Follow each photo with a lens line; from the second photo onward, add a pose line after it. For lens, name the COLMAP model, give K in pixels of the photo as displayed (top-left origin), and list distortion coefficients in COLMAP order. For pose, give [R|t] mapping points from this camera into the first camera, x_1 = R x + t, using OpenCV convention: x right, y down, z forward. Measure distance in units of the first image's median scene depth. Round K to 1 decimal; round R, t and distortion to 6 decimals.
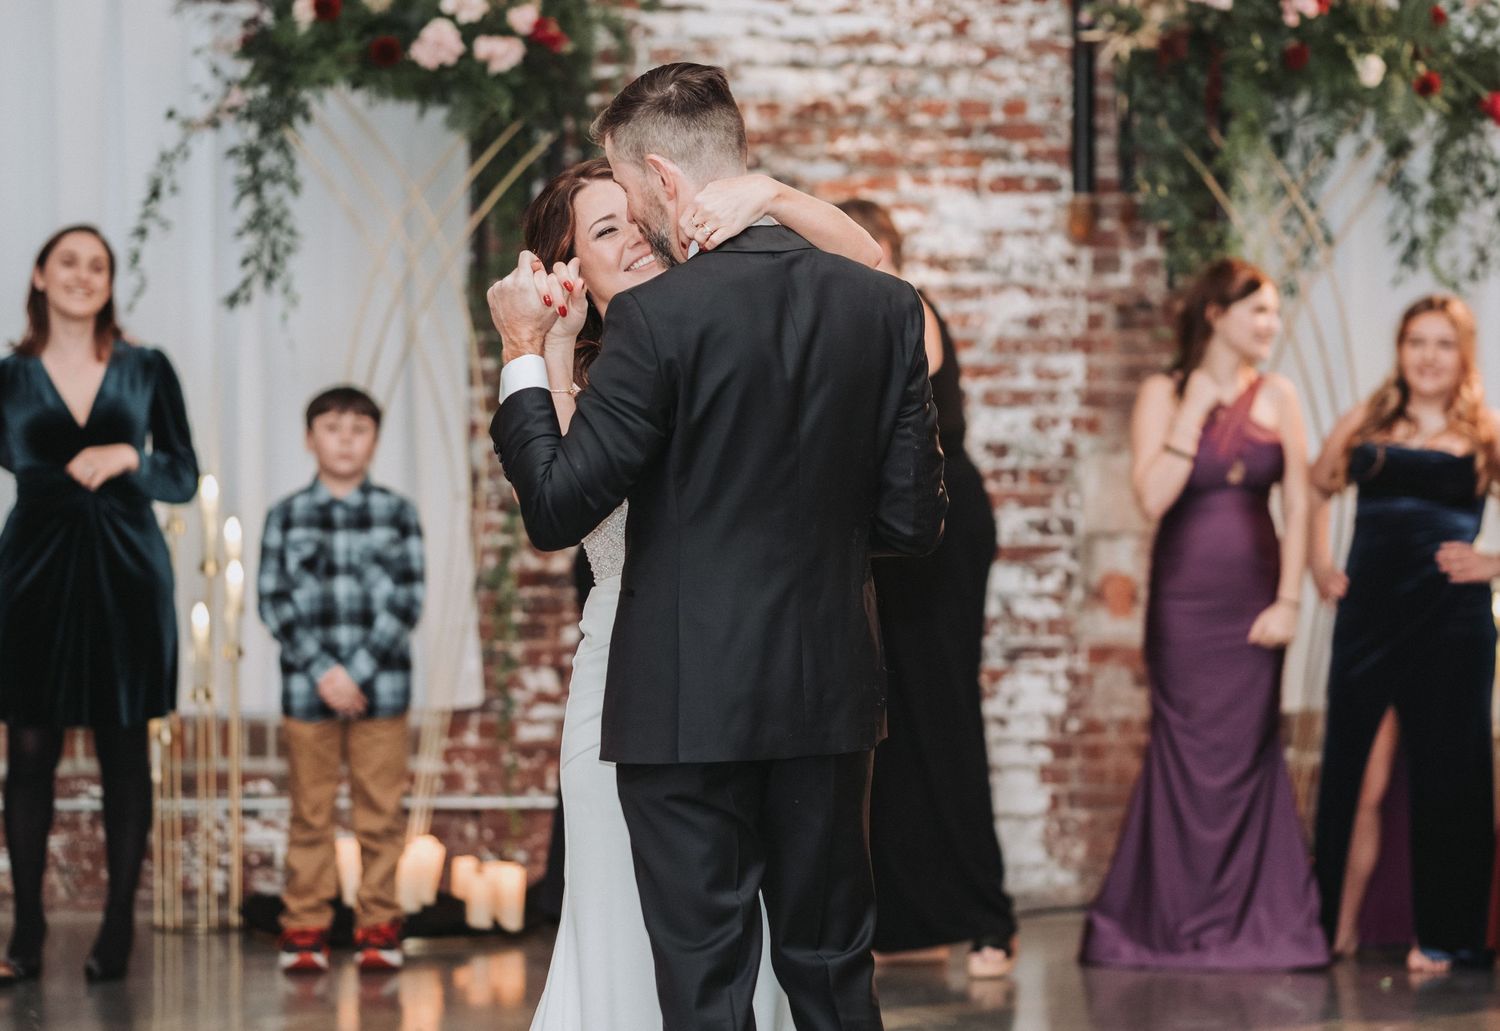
lens RADIAL K [[6033.7, 0, 750.0], [0, 6033.7, 514.8], [0, 0, 1]] dist [0.308116, 0.000000]
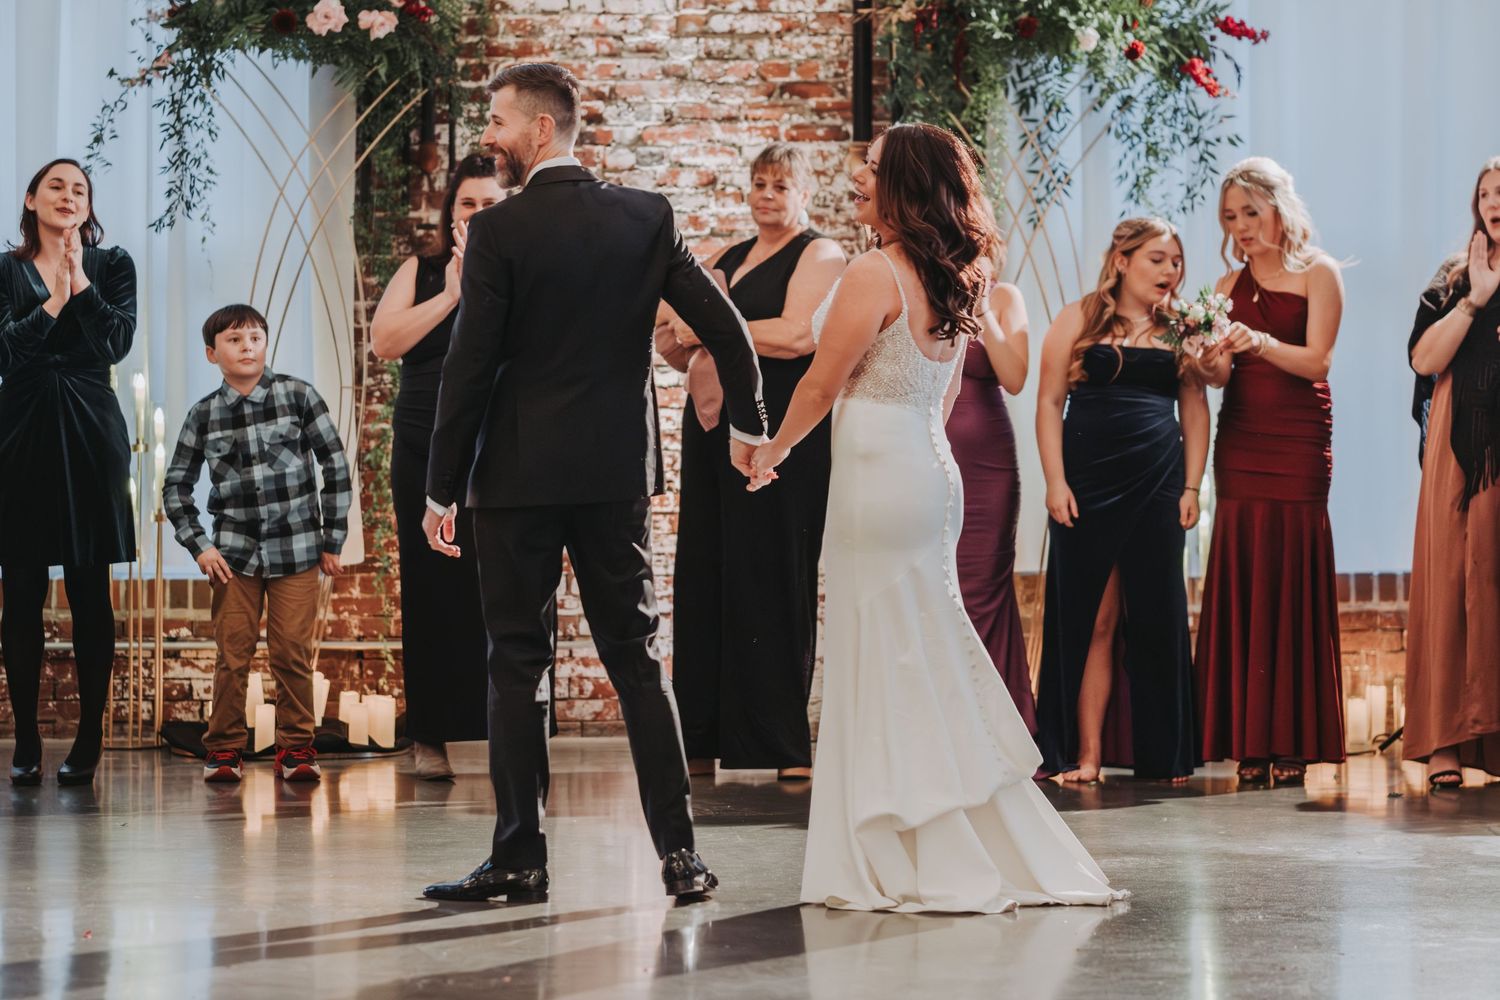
lens RADIAL K [[7244.4, 0, 750.9], [0, 7244.4, 504.9], [0, 0, 1]] dist [0.855691, 0.000000]
pose [[0.999797, -0.001126, 0.020124, 0.003480], [0.001241, 0.999983, -0.005717, 0.027978], [-0.020118, 0.005741, 0.999781, -0.450704]]
